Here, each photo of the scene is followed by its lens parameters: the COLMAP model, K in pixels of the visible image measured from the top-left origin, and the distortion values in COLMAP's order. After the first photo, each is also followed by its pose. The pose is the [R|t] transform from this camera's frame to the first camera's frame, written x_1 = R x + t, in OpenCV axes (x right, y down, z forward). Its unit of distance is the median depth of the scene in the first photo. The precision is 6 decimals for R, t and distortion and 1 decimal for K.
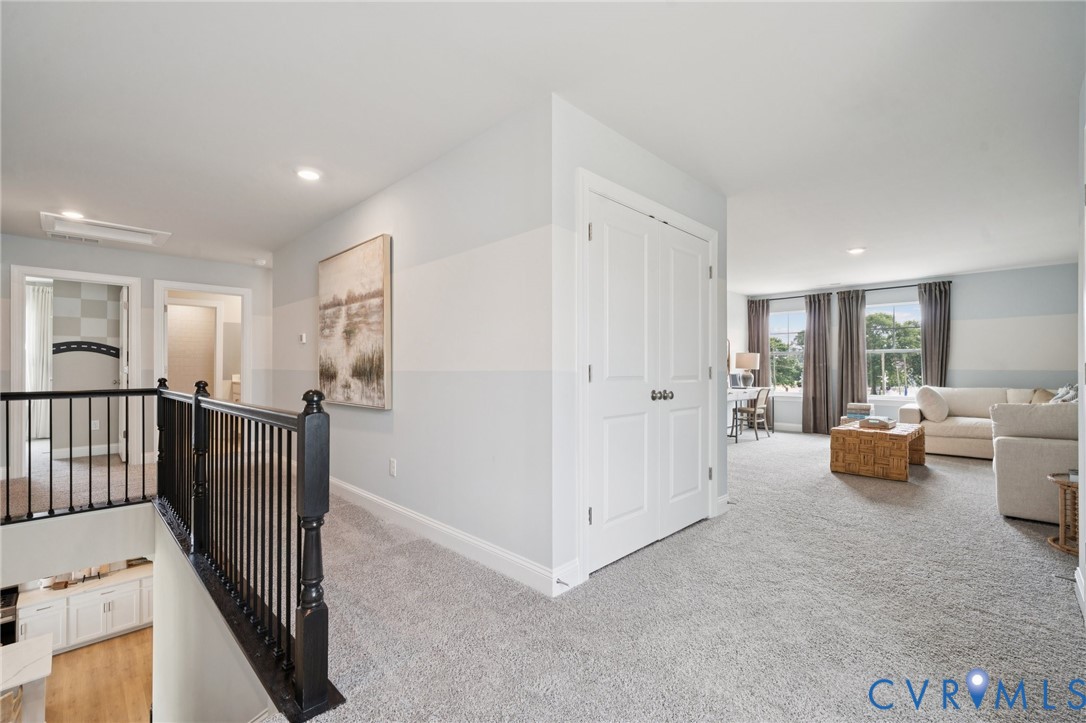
lens RADIAL K [[482.2, 0, 543.6], [0, 482.2, 358.3], [0, 0, 1]] dist [-0.003286, 0.000443]
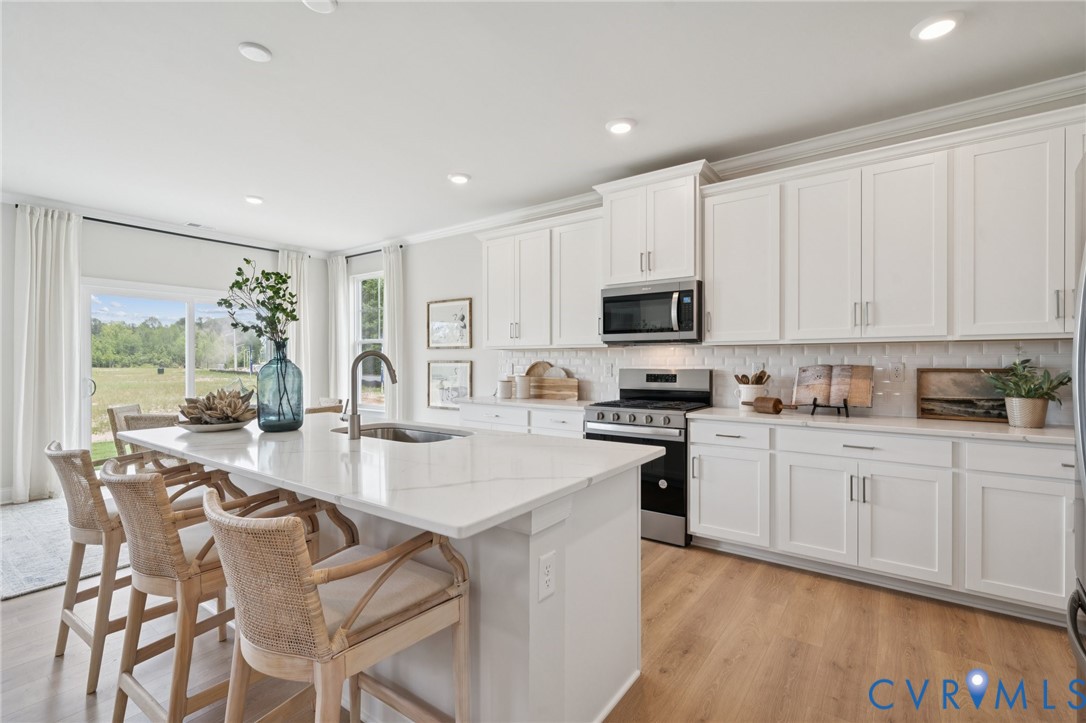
lens RADIAL K [[482.2, 0, 545.1], [0, 482.2, 361.8], [0, 0, 1]] dist [-0.003286, 0.000443]
pose [[0.157126, 0.002294, -0.987576, -0.612232], [0.004947, 0.999983, 0.003110, 0.431602], [0.987566, -0.005374, 0.157112, 0.736118]]
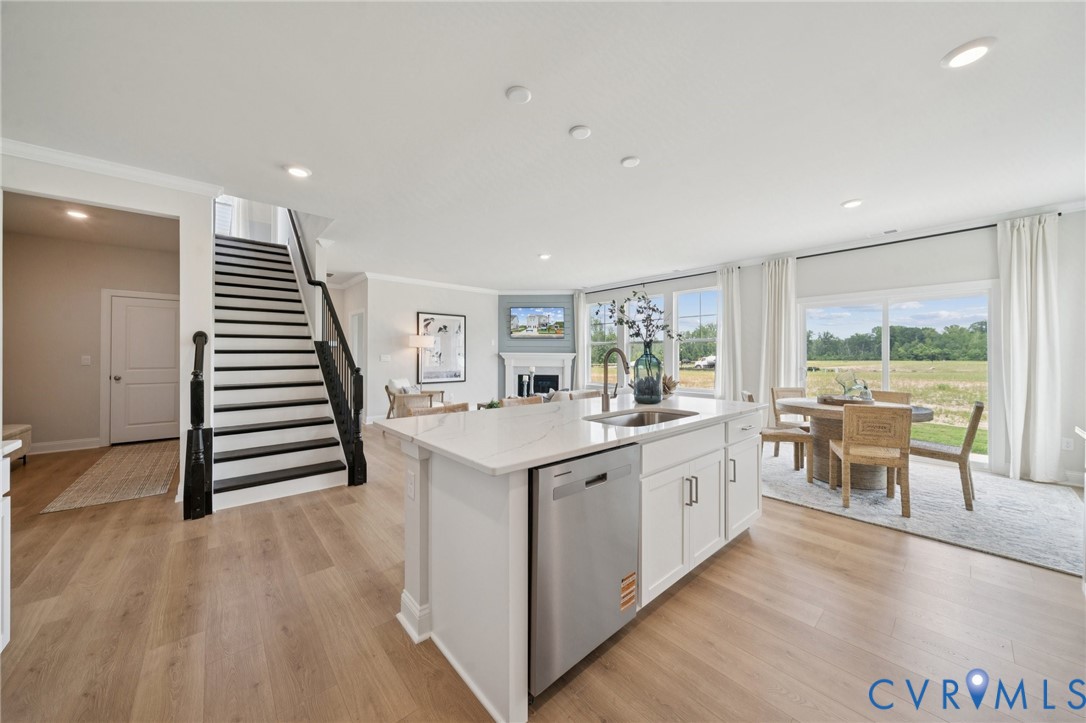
lens RADIAL K [[381.3, 0, 542.8], [0, 381.3, 352.9], [0, 0, 1]] dist [-0.001922, -0.000459]
pose [[-0.997273, -0.000100, 0.073807, -0.896323], [-0.000987, 0.999928, -0.011978, 0.432864], [-0.073800, -0.012018, -0.997201, 1.003502]]
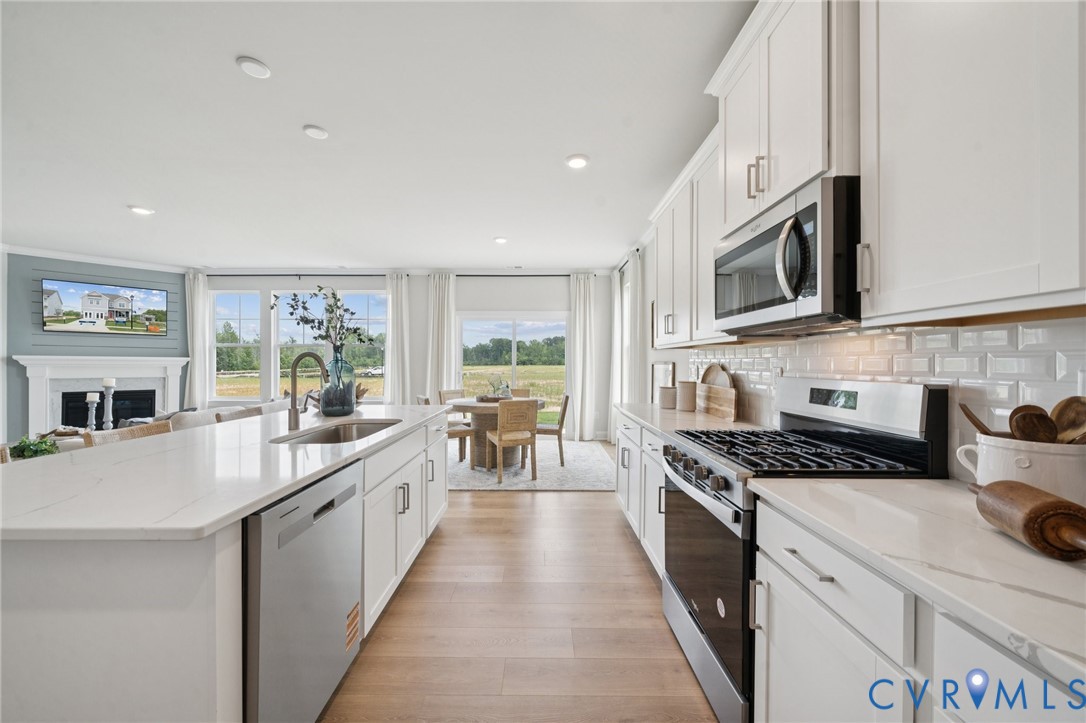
lens RADIAL K [[400.9, 0, 546.5], [0, 400.9, 361.7], [0, 0, 1]] dist [-0.000516, -0.000159]
pose [[-0.708253, -0.001990, -0.705956, -0.852697], [0.000783, 0.999993, -0.003604, 0.432546], [0.705959, -0.003105, -0.708246, 0.995430]]
